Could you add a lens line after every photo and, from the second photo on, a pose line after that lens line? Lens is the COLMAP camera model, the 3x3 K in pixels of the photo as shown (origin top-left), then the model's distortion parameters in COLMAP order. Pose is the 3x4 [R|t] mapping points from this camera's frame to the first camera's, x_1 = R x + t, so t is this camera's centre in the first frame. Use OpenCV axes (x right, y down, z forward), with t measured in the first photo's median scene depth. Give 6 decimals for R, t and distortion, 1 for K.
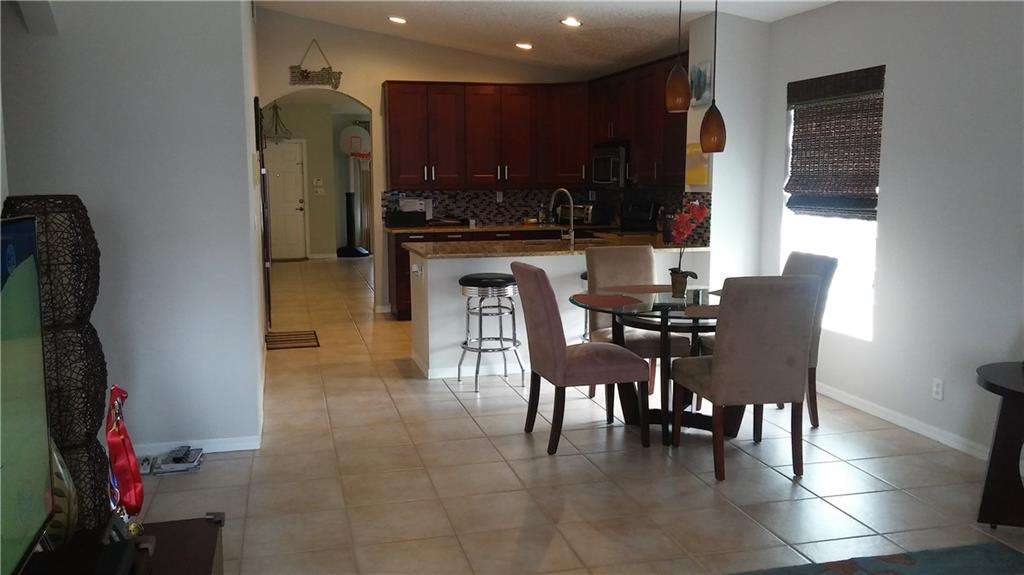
lens RADIAL K [[893.0, 0, 512.0], [0, 893.0, 287.5], [0, 0, 1]] dist [0.095530, -0.144772]
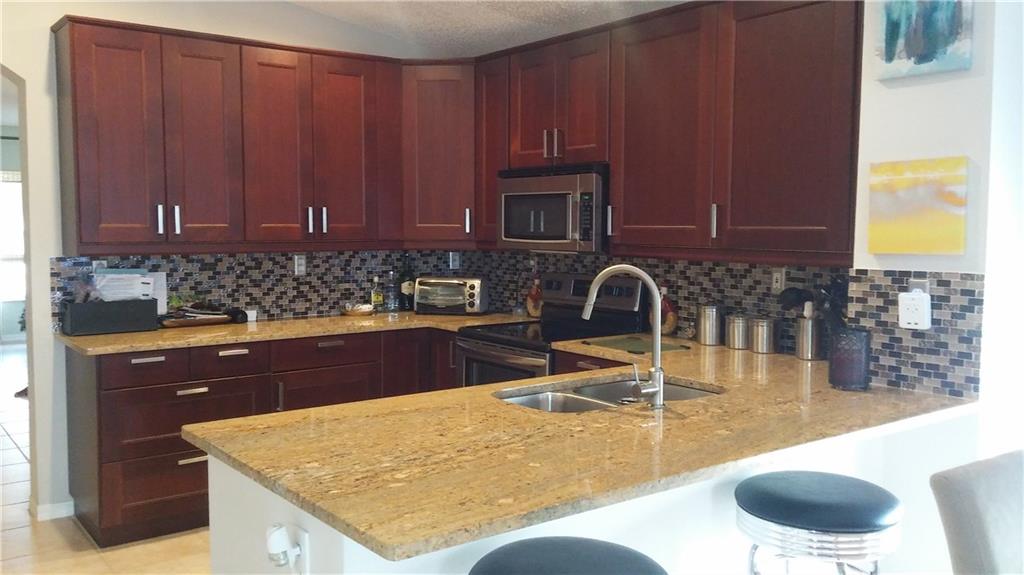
lens RADIAL K [[893.0, 0, 512.0], [0, 893.0, 287.5], [0, 0, 1]] dist [0.095530, -0.144772]
pose [[0.925663, -0.020533, 0.377791, -0.101921], [0.039354, 0.998335, -0.042167, -0.062602], [-0.376296, 0.053900, 0.924930, 0.476521]]
